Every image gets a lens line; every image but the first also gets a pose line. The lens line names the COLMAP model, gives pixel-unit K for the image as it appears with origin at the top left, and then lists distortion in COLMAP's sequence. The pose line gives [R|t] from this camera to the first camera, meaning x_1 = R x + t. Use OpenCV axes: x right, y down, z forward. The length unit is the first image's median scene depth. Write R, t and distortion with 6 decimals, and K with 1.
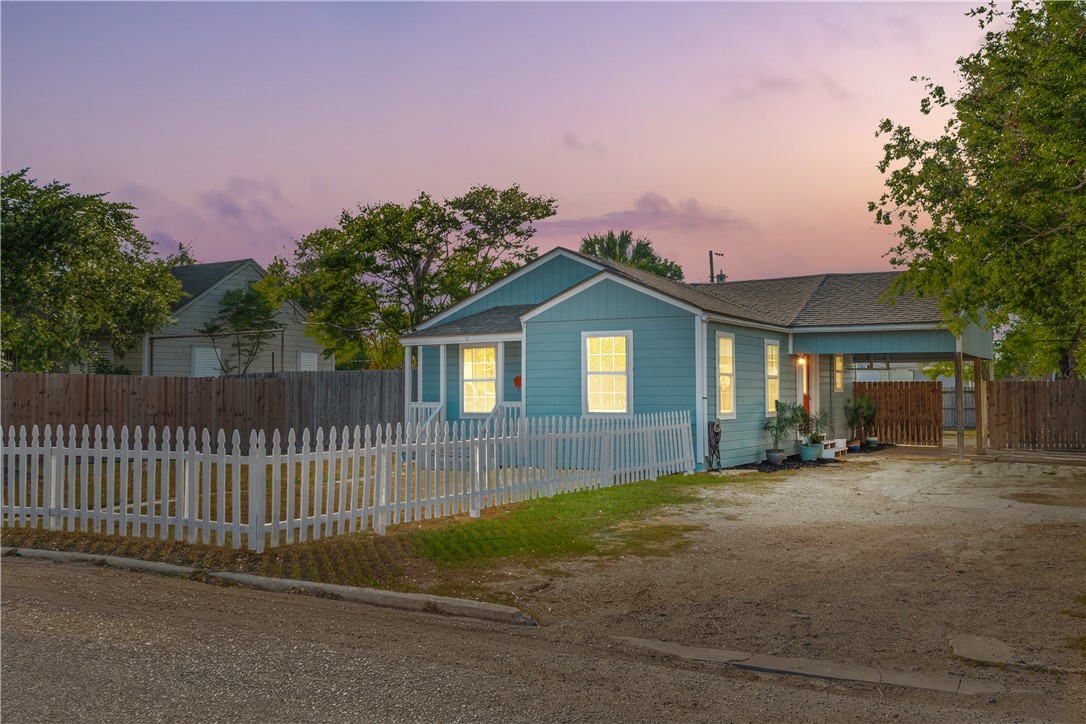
lens RADIAL K [[1107.8, 0, 543.0], [0, 1107.8, 362.0], [0, 0, 1]] dist [-0.003531, -0.002397]
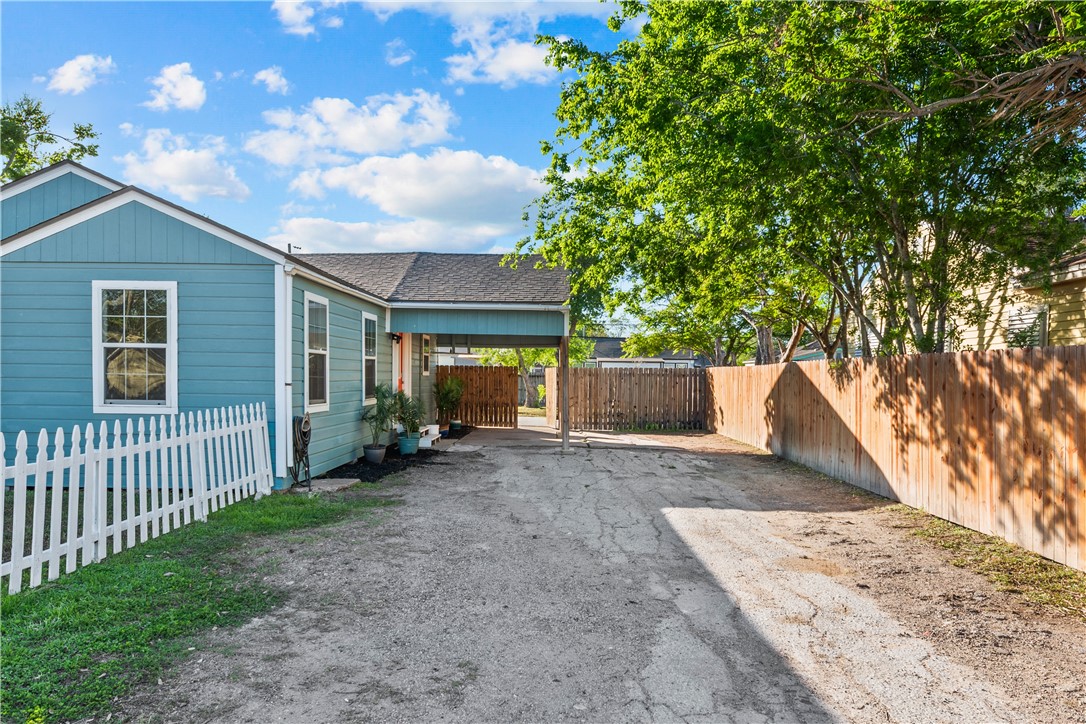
lens RADIAL K [[734.2, 0, 543.5], [0, 734.2, 396.2], [0, 0, 1]] dist [-0.001244, -0.000948]
pose [[0.881534, 0.001407, 0.472119, 0.058739], [-0.029892, 0.998156, 0.052840, 0.009415], [-0.471174, -0.060692, 0.879950, 0.437856]]
